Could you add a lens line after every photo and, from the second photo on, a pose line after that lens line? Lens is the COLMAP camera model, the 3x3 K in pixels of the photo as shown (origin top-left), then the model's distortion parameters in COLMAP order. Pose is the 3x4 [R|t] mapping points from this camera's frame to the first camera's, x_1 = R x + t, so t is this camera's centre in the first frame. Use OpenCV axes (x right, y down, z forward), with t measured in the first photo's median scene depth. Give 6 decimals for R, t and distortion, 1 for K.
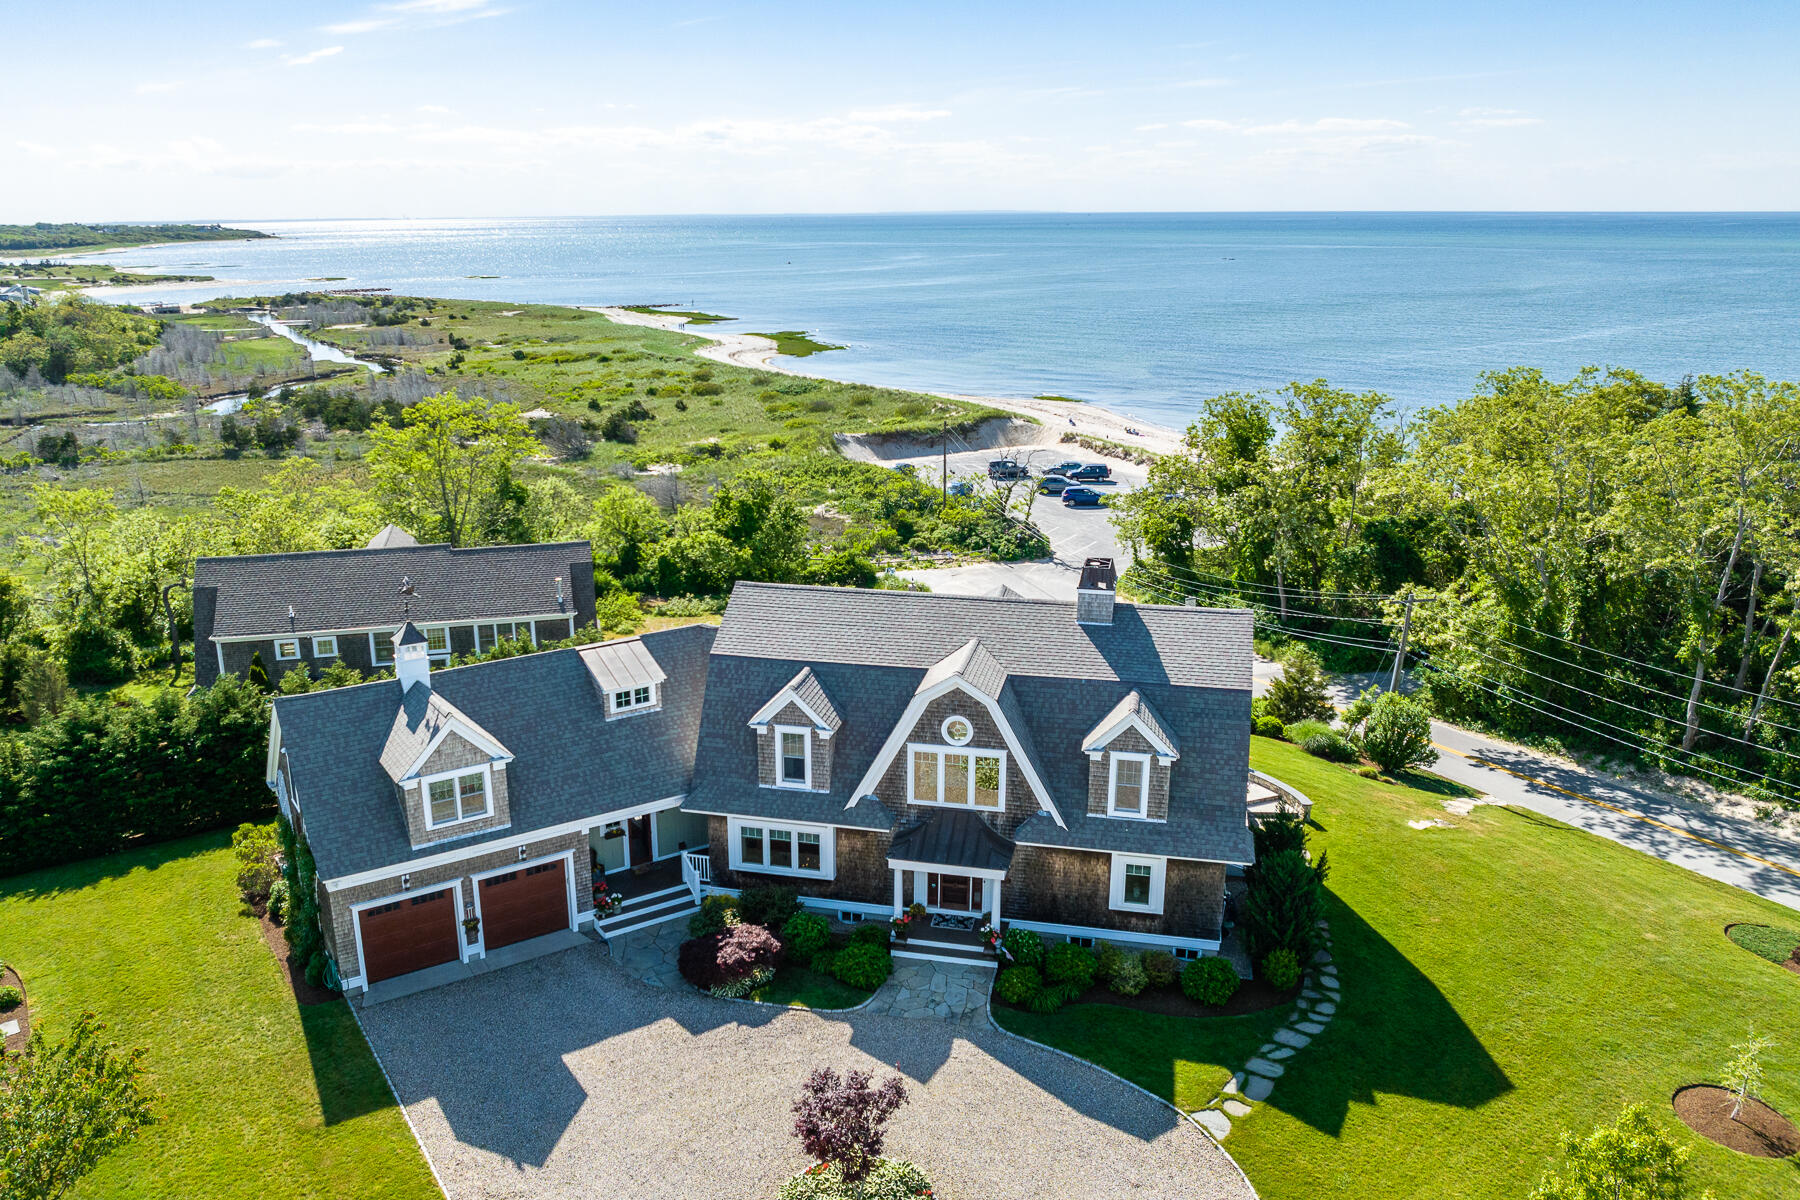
lens RADIAL K [[1373.4, 0, 844.4], [0, 1373.4, 633.1], [0, 0, 1]] dist [-0.018268, -0.042816]
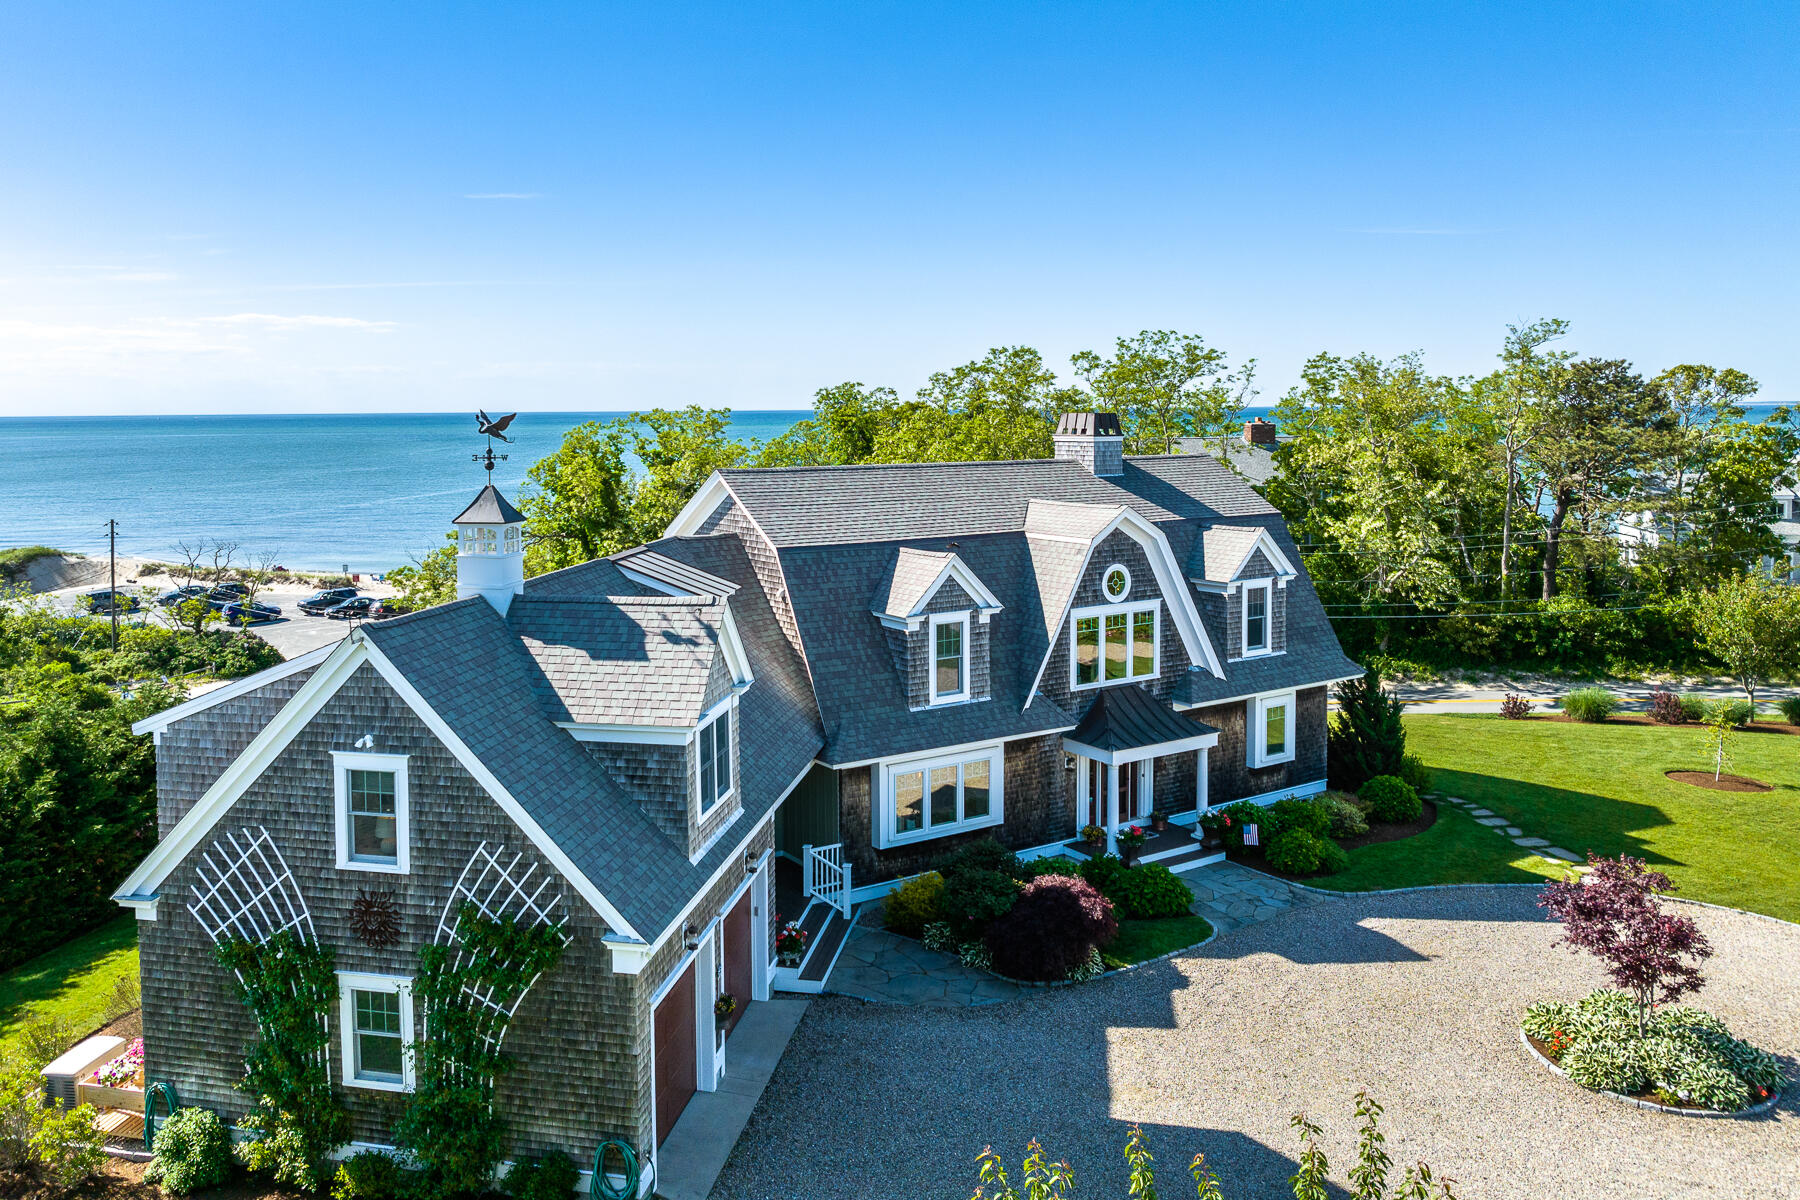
lens RADIAL K [[1398.3, 0, 824.7], [0, 1398.3, 466.5], [0, 0, 1]] dist [-0.013738, -0.012909]
pose [[0.691699, -0.025962, 0.721719, -0.612679], [0.212926, 0.962262, -0.169454, 0.103853], [-0.690084, 0.270884, 0.671123, 0.519982]]
